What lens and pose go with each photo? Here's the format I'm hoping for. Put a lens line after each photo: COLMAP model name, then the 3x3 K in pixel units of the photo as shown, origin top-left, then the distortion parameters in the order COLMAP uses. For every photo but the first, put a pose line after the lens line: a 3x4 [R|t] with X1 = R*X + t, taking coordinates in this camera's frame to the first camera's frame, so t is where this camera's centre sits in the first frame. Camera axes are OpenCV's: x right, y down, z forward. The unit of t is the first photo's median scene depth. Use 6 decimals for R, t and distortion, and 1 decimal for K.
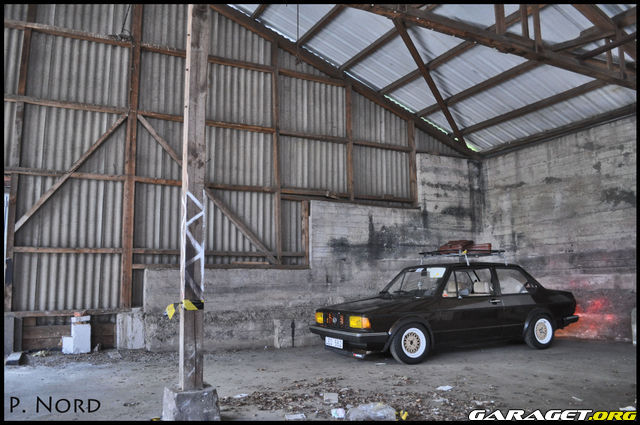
lens RADIAL K [[501.4, 0, 313.2], [0, 501.4, 213.1], [0, 0, 1]] dist [-0.084980, 0.008084]
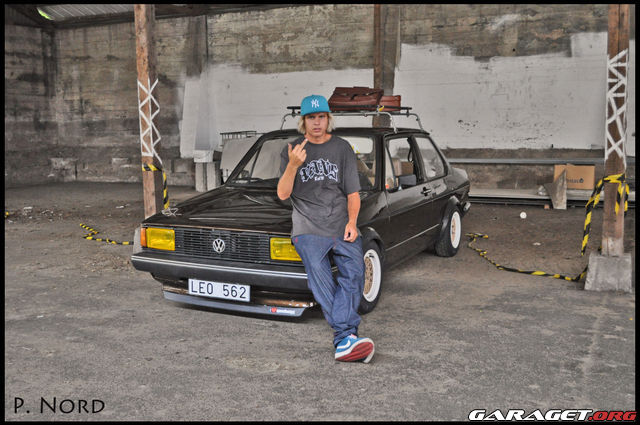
lens RADIAL K [[702.8, 0, 314.4], [0, 702.8, 217.2], [0, 0, 1]] dist [-0.053172, 0.000000]
pose [[0.786883, -0.085545, 0.611144, -0.196680], [-0.077437, 0.968829, 0.235317, -0.120346], [-0.612224, -0.232493, 0.755731, -0.657928]]
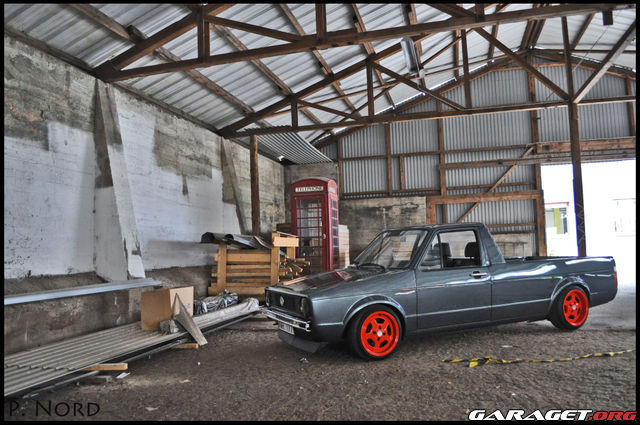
lens RADIAL K [[501.4, 0, 317.2], [0, 501.4, 214.5], [0, 0, 1]] dist [-0.084980, 0.008084]
pose [[-0.736186, 0.072052, 0.672933, 0.239551], [-0.061478, 0.983086, -0.172516, 0.024750], [-0.673982, -0.168375, -0.719304, 0.236072]]
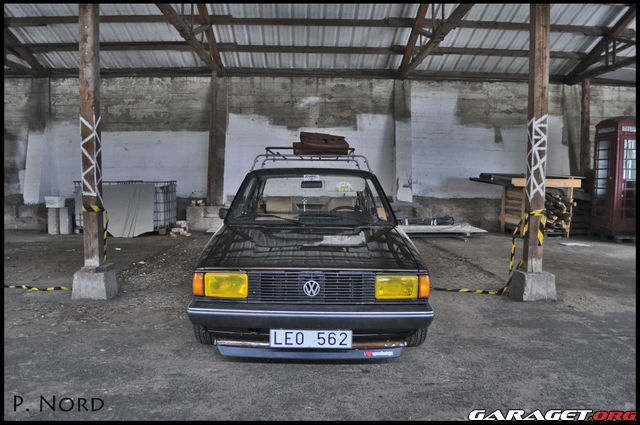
lens RADIAL K [[501.4, 0, 314.6], [0, 501.4, 216.9], [0, 0, 1]] dist [-0.084980, 0.008084]
pose [[0.433653, -0.051439, 0.899611, -0.222601], [-0.134809, 0.983429, 0.121215, -0.068672], [-0.890939, -0.173841, 0.419532, -0.408076]]
